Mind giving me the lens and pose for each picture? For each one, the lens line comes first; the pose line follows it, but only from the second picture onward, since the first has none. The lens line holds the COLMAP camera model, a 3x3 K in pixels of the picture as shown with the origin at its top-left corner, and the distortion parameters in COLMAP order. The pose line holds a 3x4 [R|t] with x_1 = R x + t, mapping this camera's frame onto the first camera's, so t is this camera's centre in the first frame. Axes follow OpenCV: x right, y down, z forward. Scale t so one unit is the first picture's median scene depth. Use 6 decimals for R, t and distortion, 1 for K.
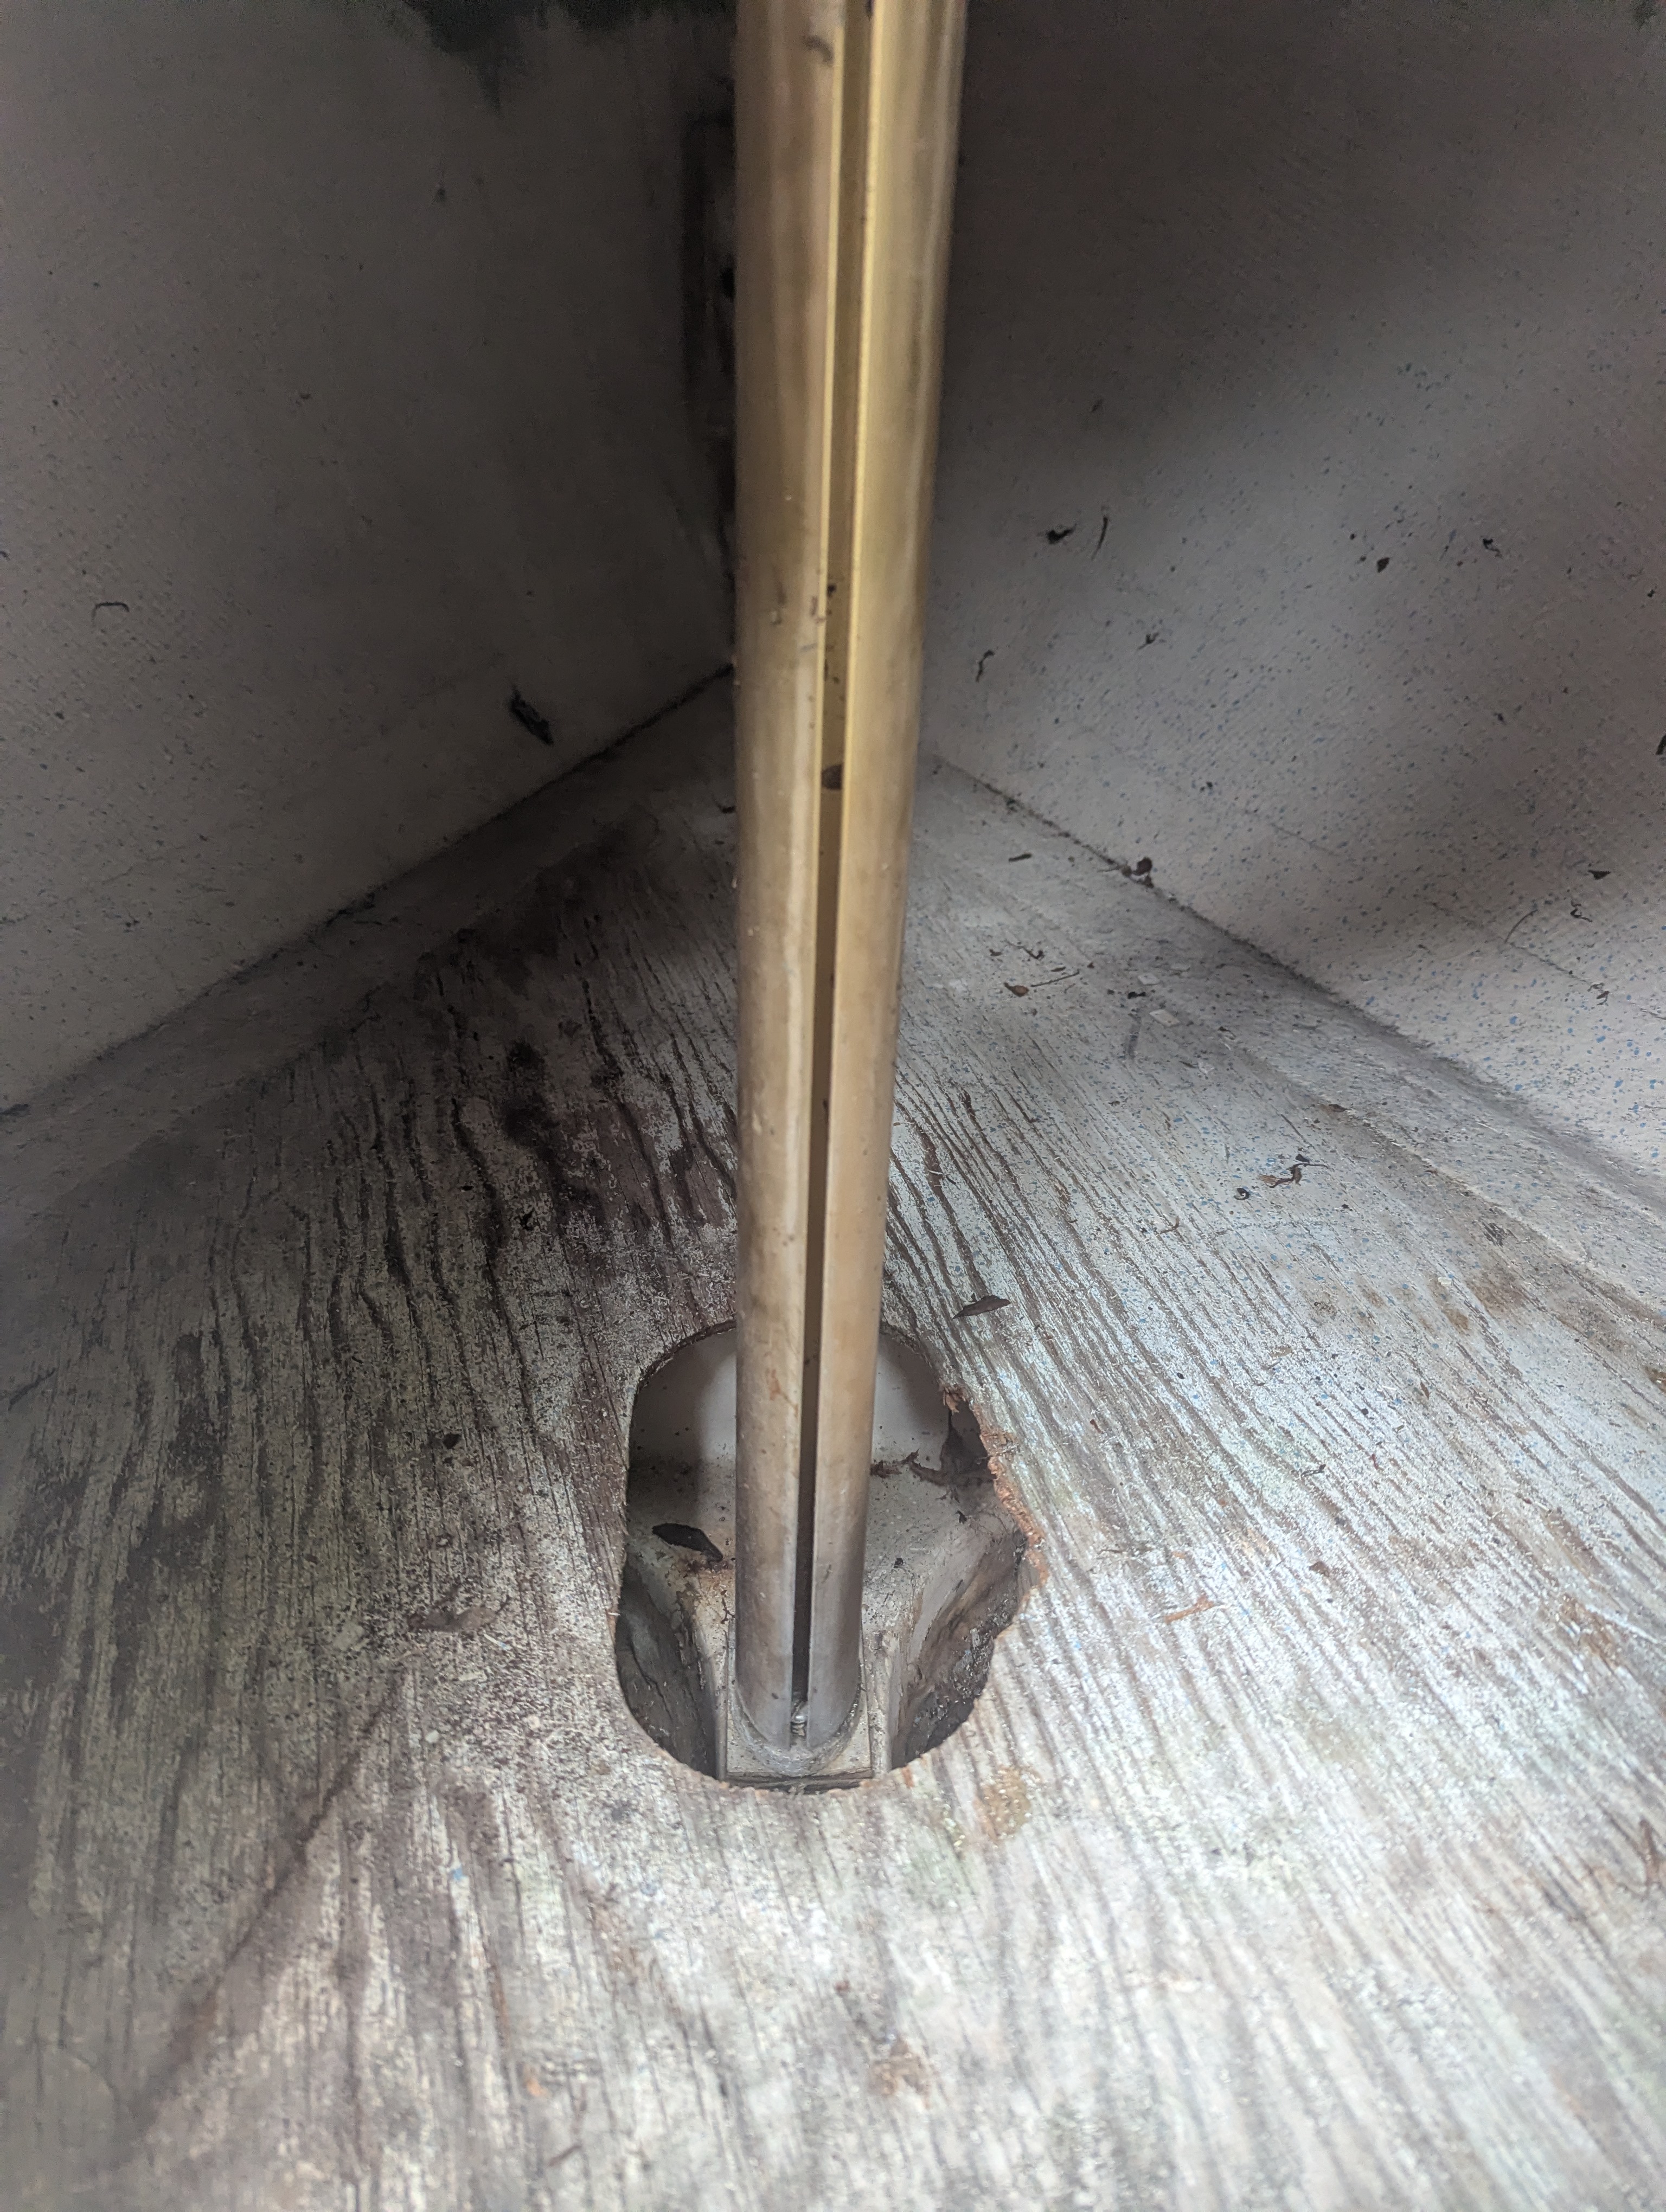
lens RADIAL K [[1542.6, 0, 837.4], [0, 1542.6, 1138.1], [0, 0, 1]] dist [0.050813, -0.060416]
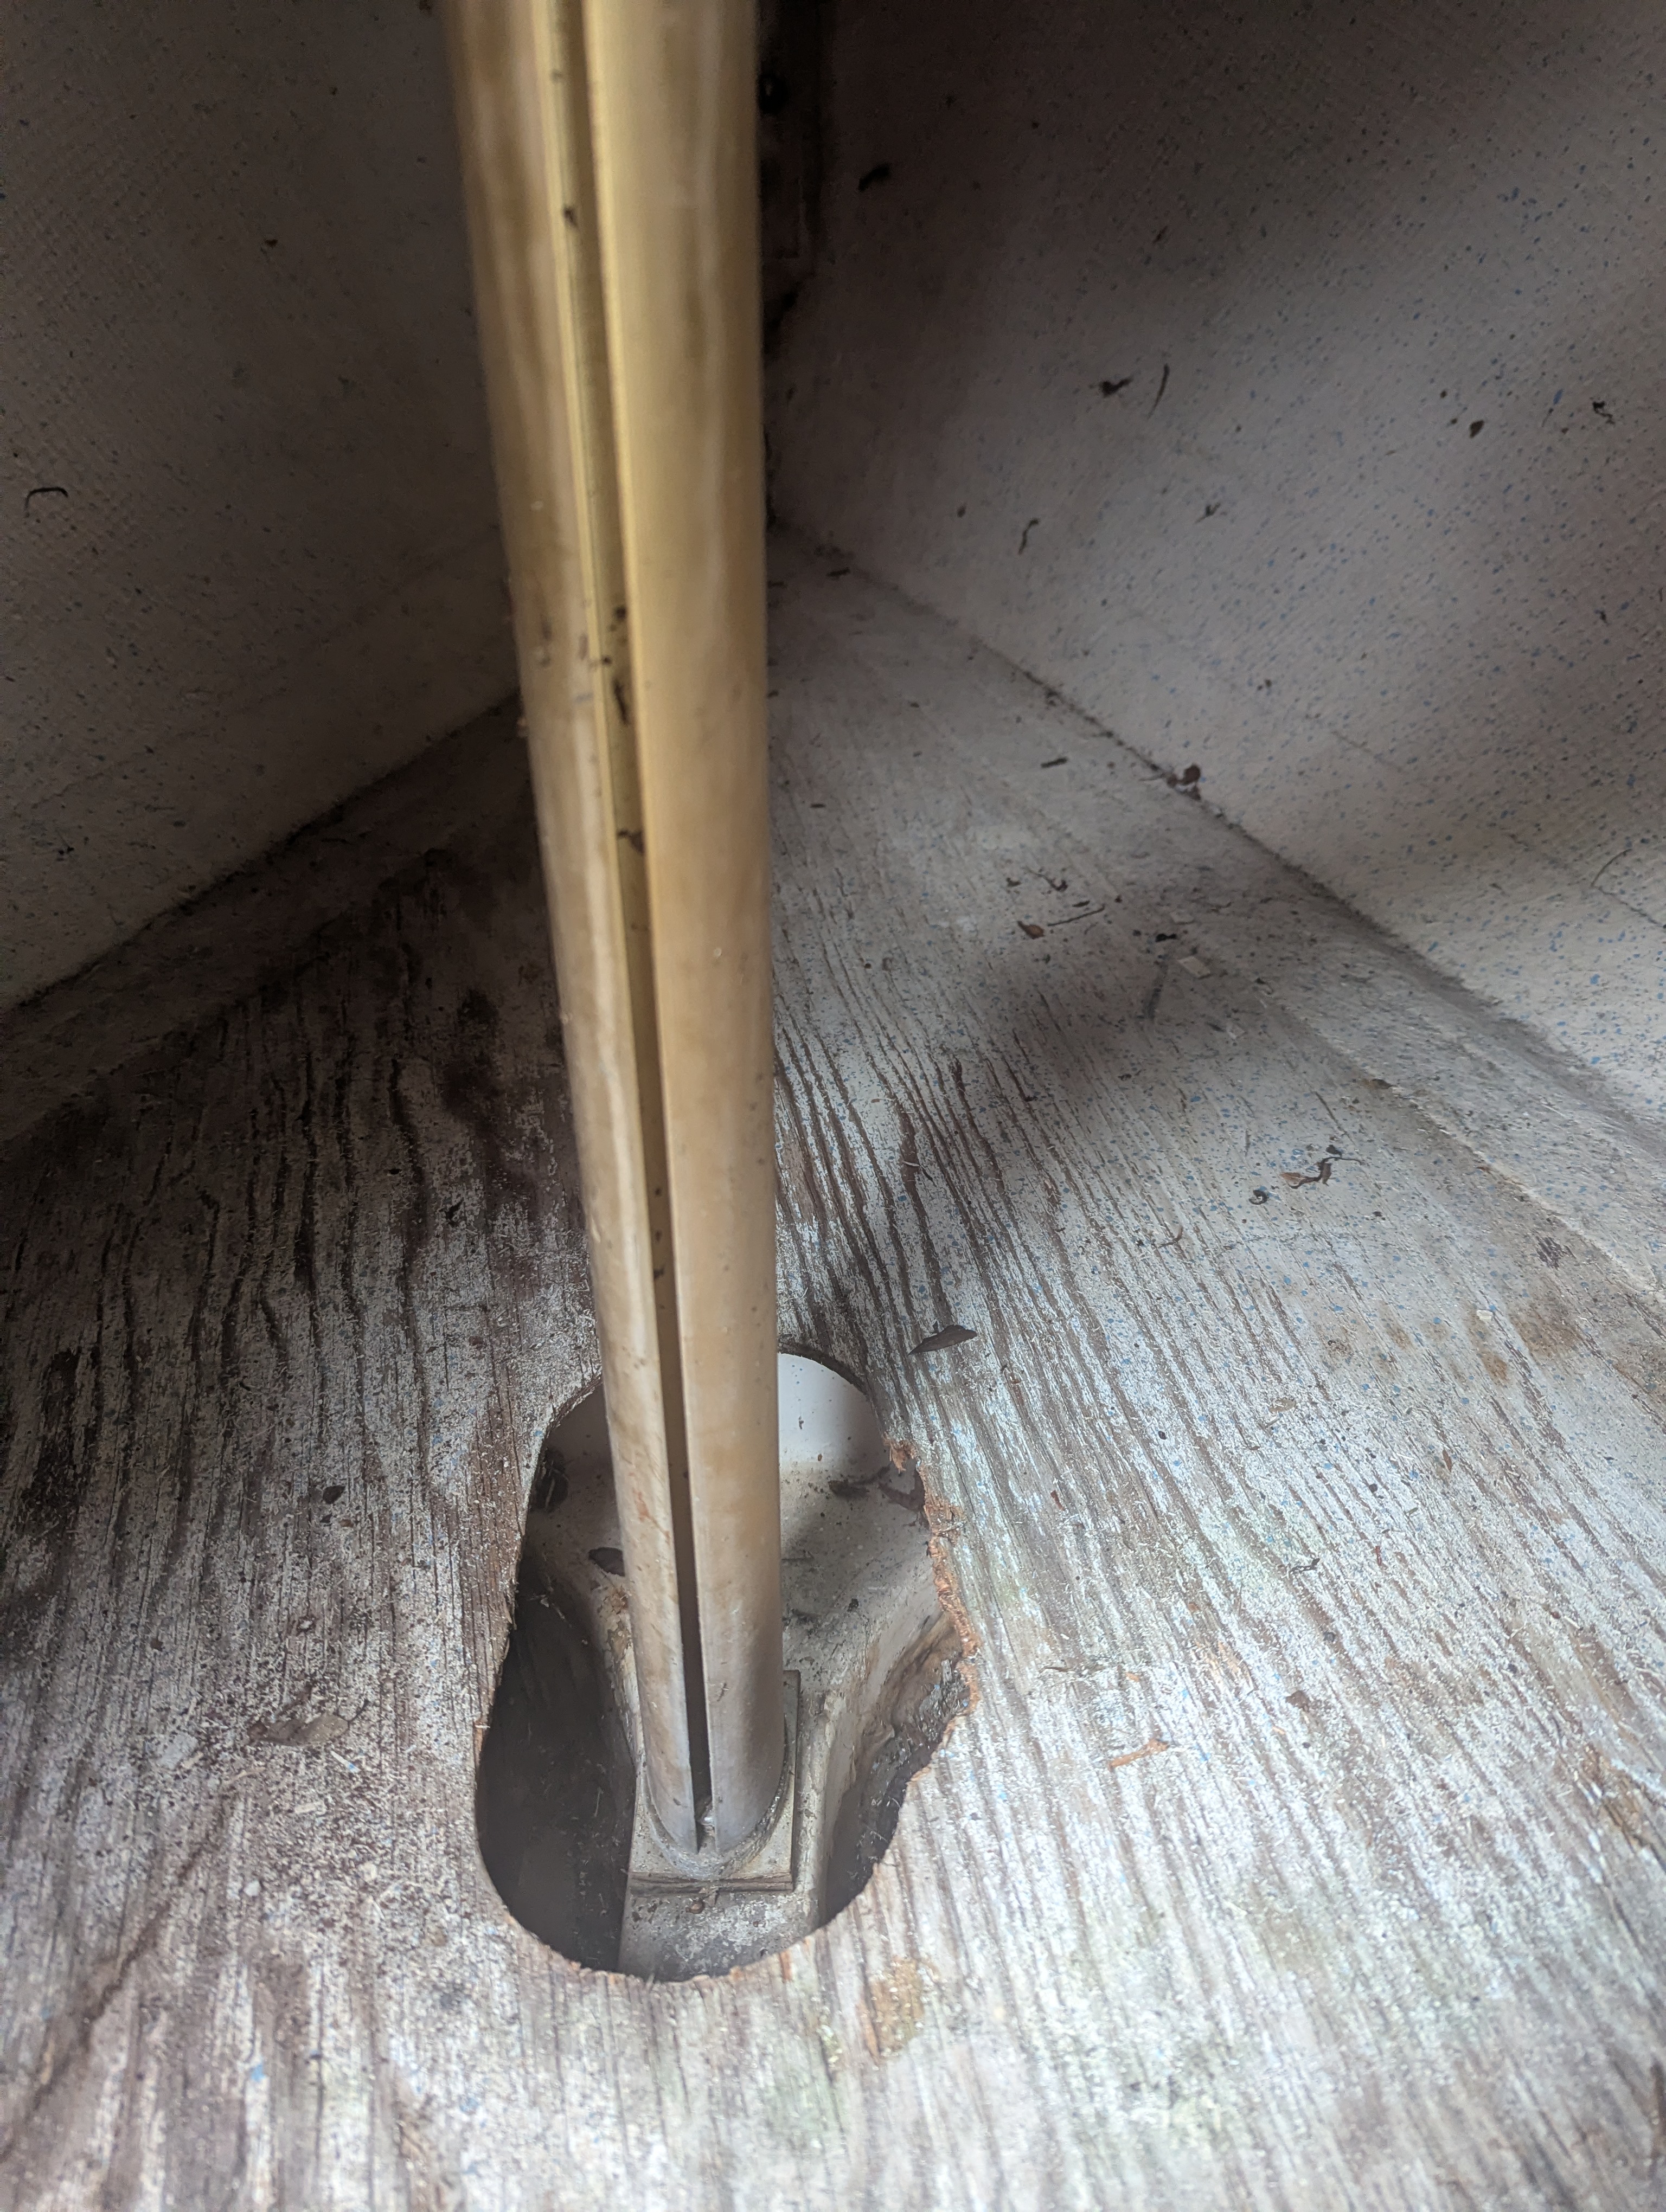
lens RADIAL K [[1557.5, 0, 833.0], [0, 1557.5, 1106.0], [0, 0, 1]] dist [0.047804, -0.055993]
pose [[0.998123, 0.017145, -0.058799, 0.087342], [-0.012253, 0.996509, 0.082584, -0.104375], [0.060010, -0.081708, 0.994848, 0.130795]]
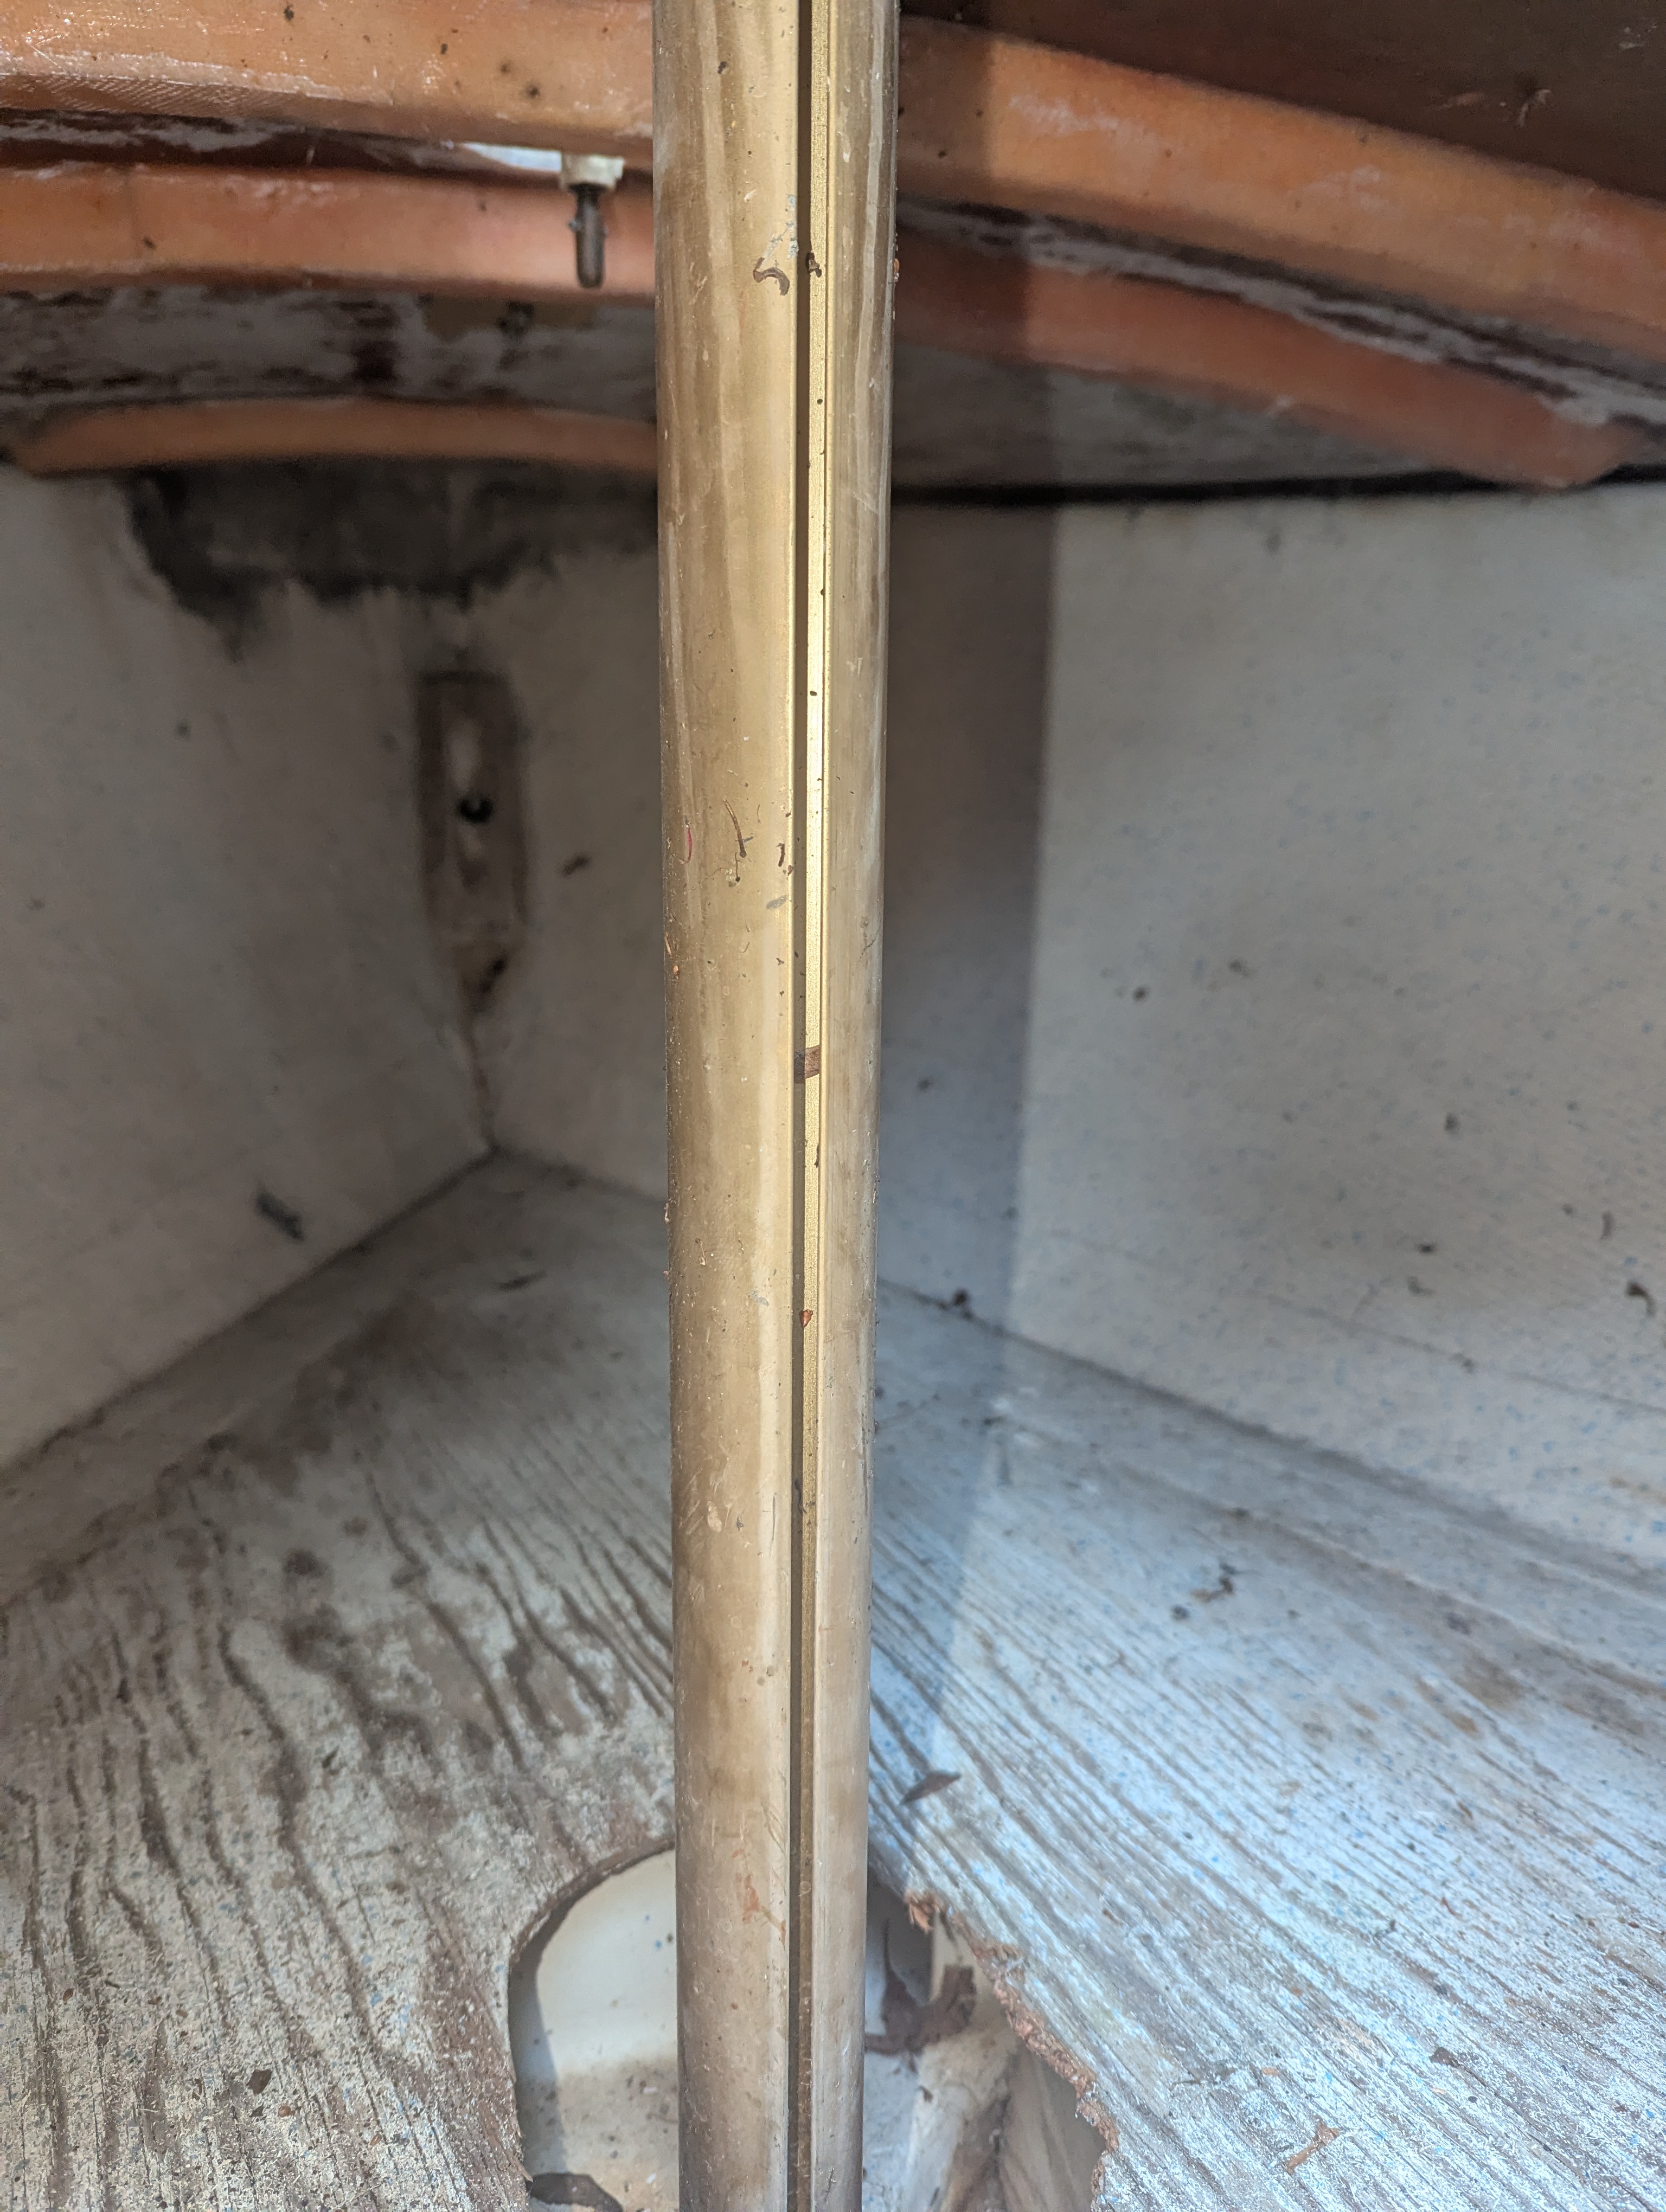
lens RADIAL K [[1582.8, 0, 825.4], [0, 1582.8, 1110.9], [0, 0, 1]] dist [0.028569, -0.041467]
pose [[0.981433, -0.069337, 0.178831, -0.090606], [0.126255, 0.935427, -0.330207, 0.050222], [-0.144388, 0.346654, 0.926813, 0.124953]]
